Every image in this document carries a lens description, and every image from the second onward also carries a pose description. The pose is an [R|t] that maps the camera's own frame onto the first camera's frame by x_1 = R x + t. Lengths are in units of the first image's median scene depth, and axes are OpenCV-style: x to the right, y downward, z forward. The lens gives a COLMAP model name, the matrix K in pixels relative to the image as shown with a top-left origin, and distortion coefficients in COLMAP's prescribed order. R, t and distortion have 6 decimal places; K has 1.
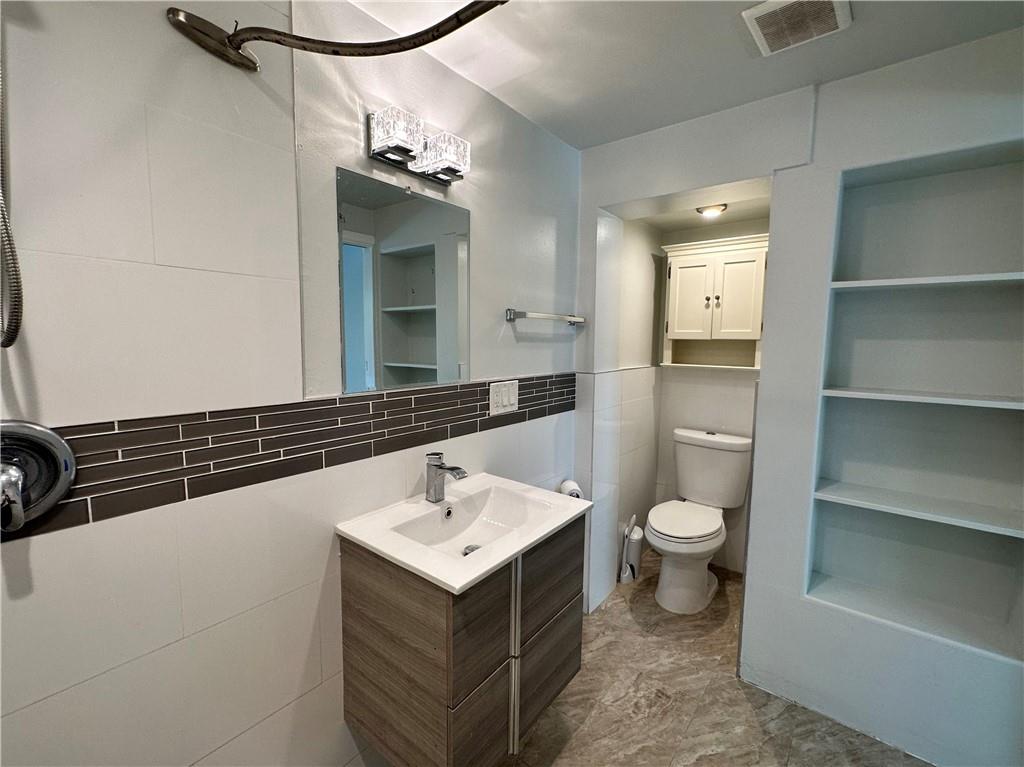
lens RADIAL K [[425.9, 0, 532.3], [0, 425.9, 384.4], [0, 0, 1]] dist [-0.000356, -0.000019]
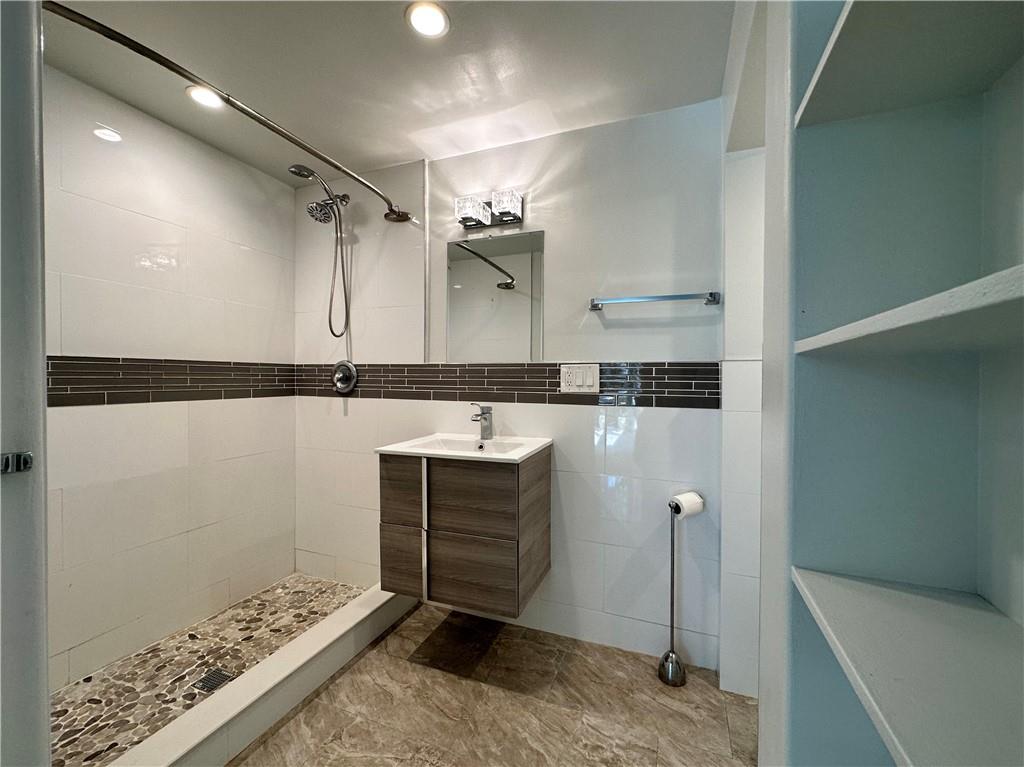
lens RADIAL K [[425.9, 0, 532.3], [0, 425.9, 384.4], [0, 0, 1]] dist [-0.000356, -0.000019]
pose [[0.312041, 0.000697, -0.950068, 1.034249], [-0.096871, 0.994811, -0.031086, 0.100160], [0.945117, 0.101734, 0.310489, 0.583777]]
